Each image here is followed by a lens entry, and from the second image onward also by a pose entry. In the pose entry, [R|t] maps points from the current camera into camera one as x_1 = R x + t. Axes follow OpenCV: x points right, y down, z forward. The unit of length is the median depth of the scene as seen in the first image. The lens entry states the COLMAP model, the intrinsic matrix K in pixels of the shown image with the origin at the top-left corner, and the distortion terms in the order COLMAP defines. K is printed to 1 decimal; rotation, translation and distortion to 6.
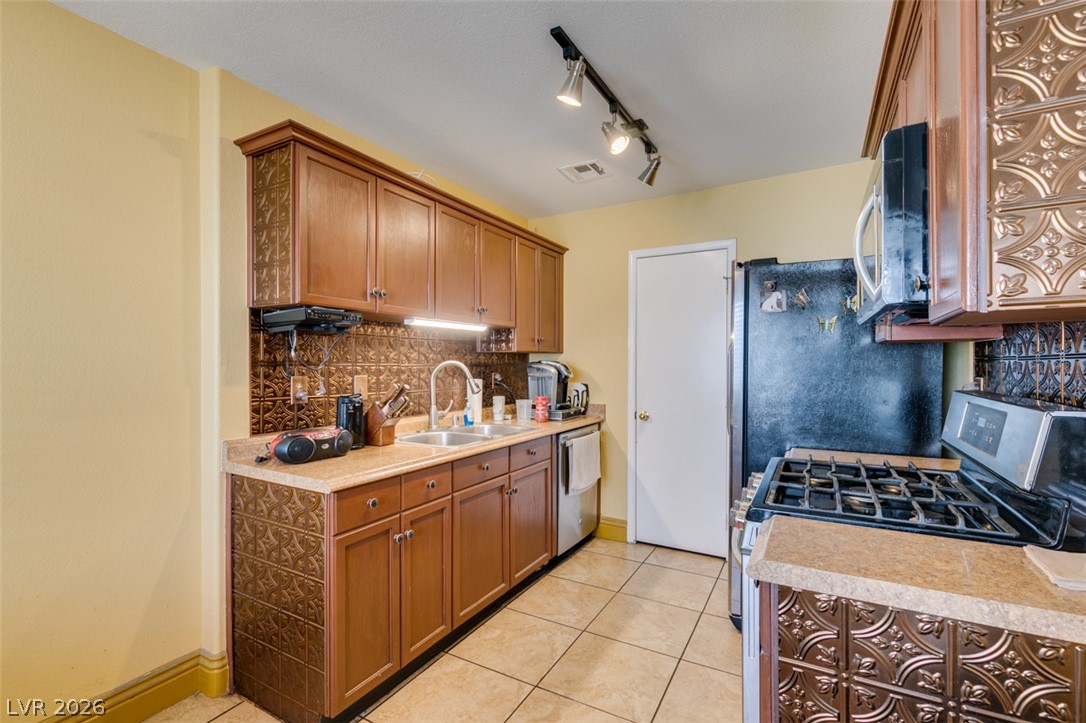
lens RADIAL K [[485.3, 0, 542.2], [0, 485.3, 366.3], [0, 0, 1]] dist [0.003732, -0.002140]
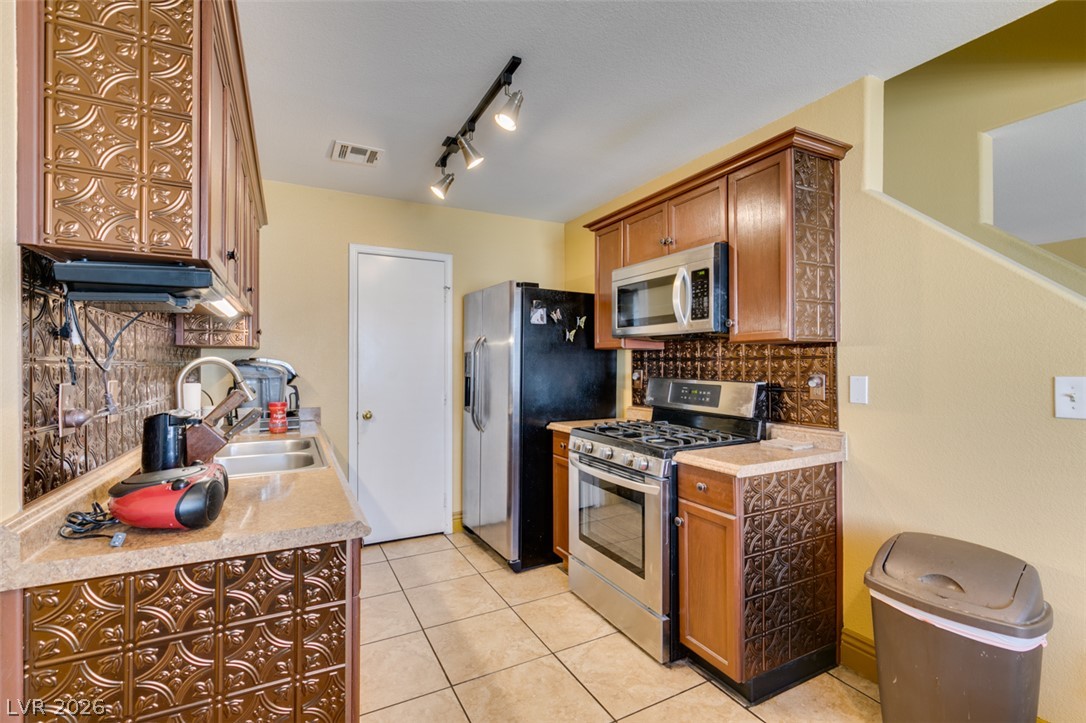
lens RADIAL K [[485.3, 0, 540.9], [0, 485.3, 363.3], [0, 0, 1]] dist [0.003732, -0.002140]
pose [[0.544848, 0.000275, 0.838535, -0.669195], [0.002521, 0.999995, -0.001966, 0.000431], [-0.838531, 0.003185, 0.544845, 0.274218]]
